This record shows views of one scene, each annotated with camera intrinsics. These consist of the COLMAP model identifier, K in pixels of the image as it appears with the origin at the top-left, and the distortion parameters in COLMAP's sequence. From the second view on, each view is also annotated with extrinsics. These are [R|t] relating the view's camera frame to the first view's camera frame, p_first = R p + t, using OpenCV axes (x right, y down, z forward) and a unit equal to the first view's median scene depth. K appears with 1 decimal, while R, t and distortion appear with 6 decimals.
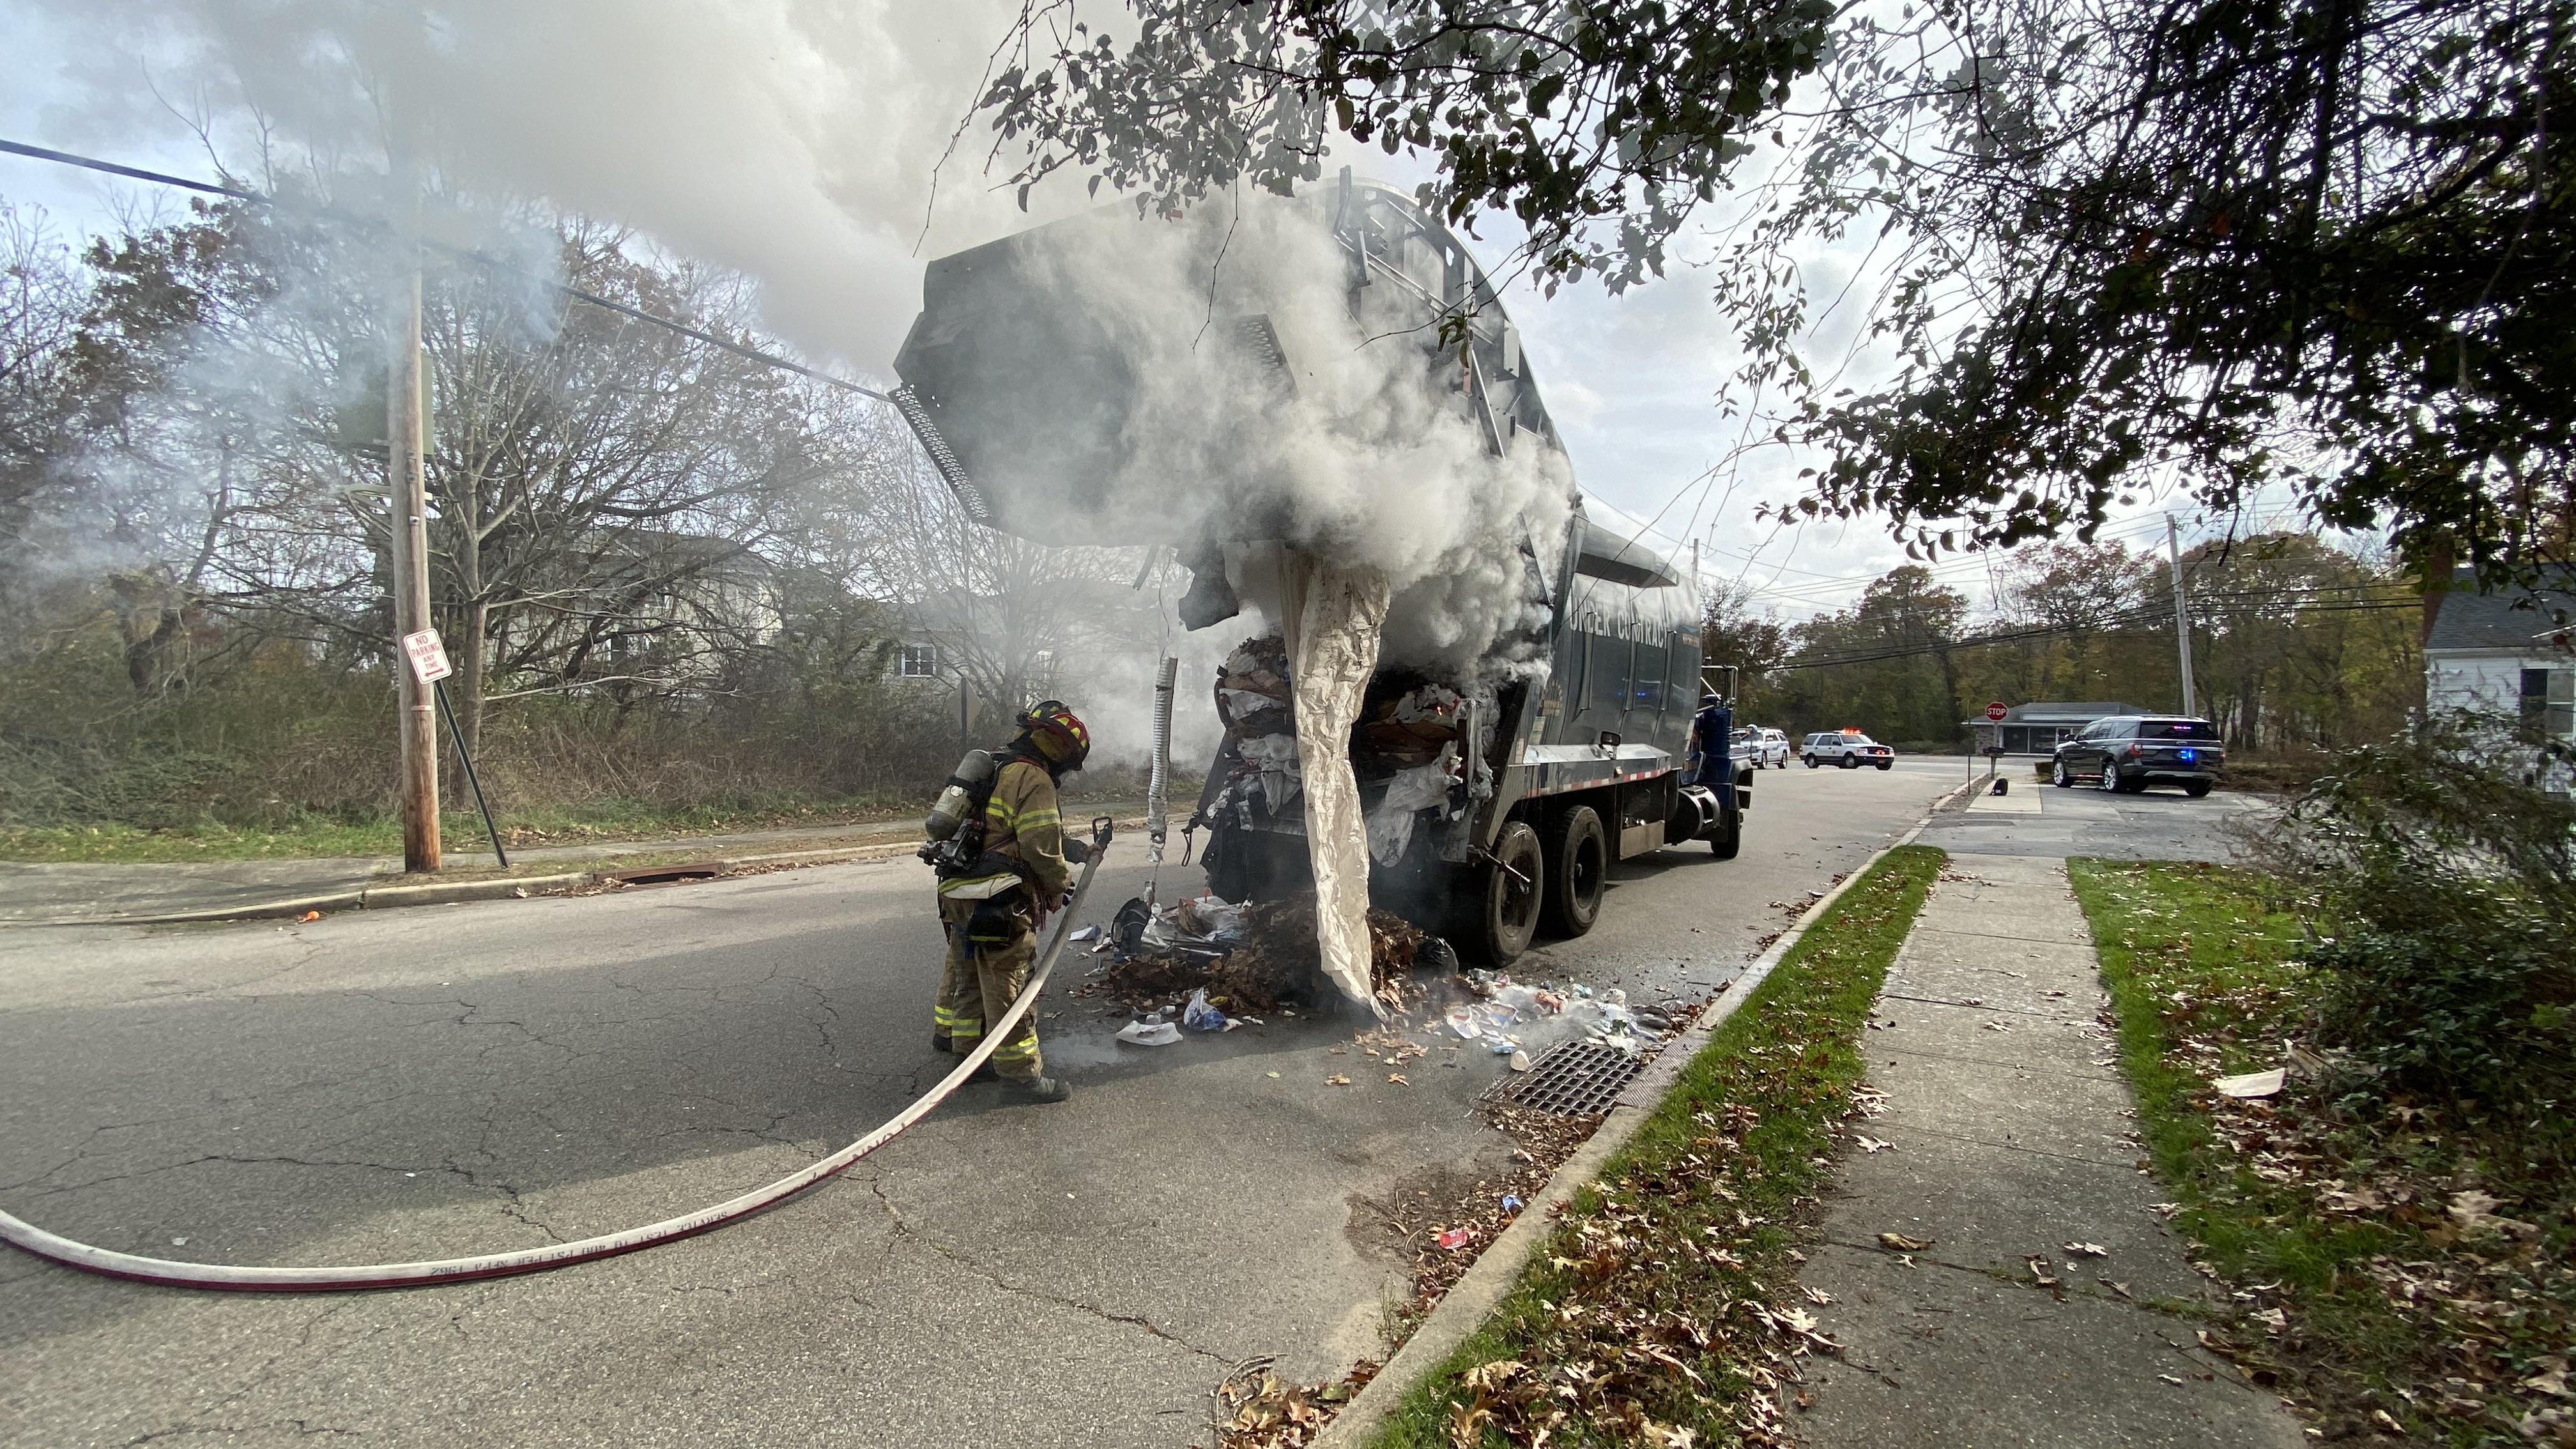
lens RADIAL K [[1102.2, 0, 1267.8], [0, 1102.2, 726.4], [0, 0, 1]] dist [0.025498, -0.023555]
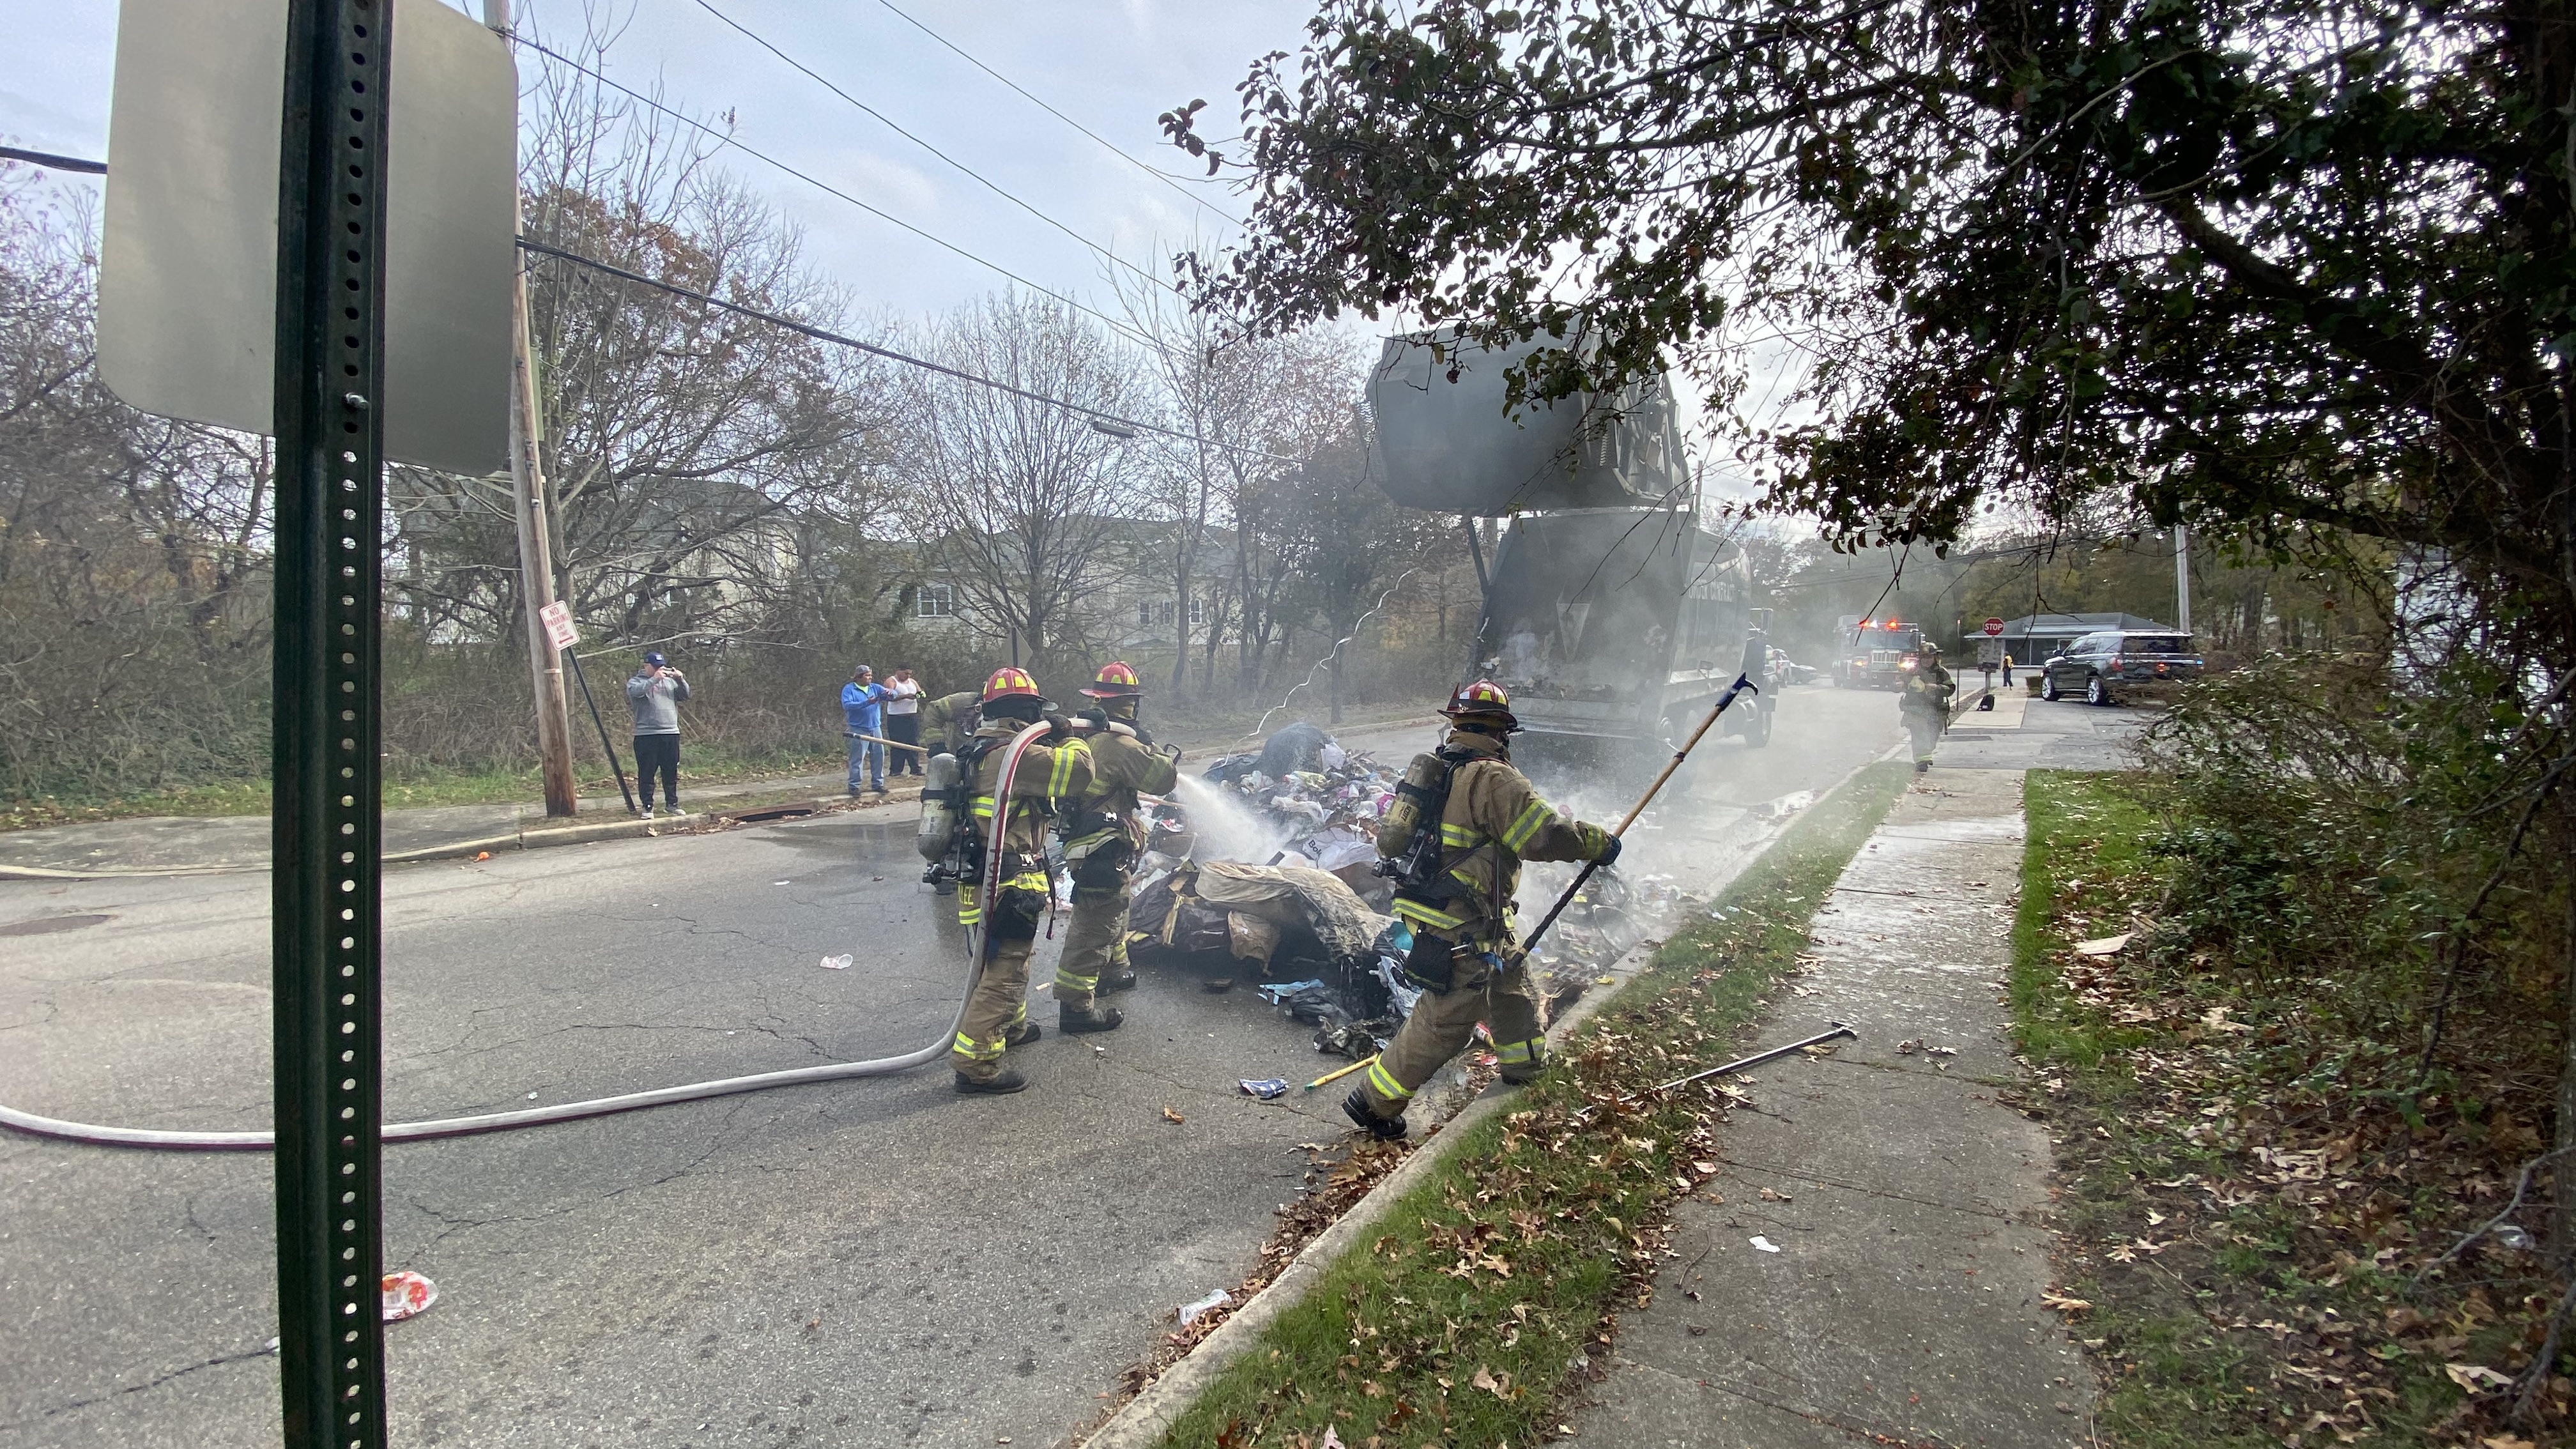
lens RADIAL K [[1102.7, 0, 1262.7], [0, 1102.7, 738.4], [0, 0, 1]] dist [0.034259, -0.025638]
pose [[0.999693, -0.023086, -0.008958, -0.052608], [0.023702, 0.996812, 0.076182, -0.027049], [0.007171, -0.076371, 0.997054, -0.191319]]
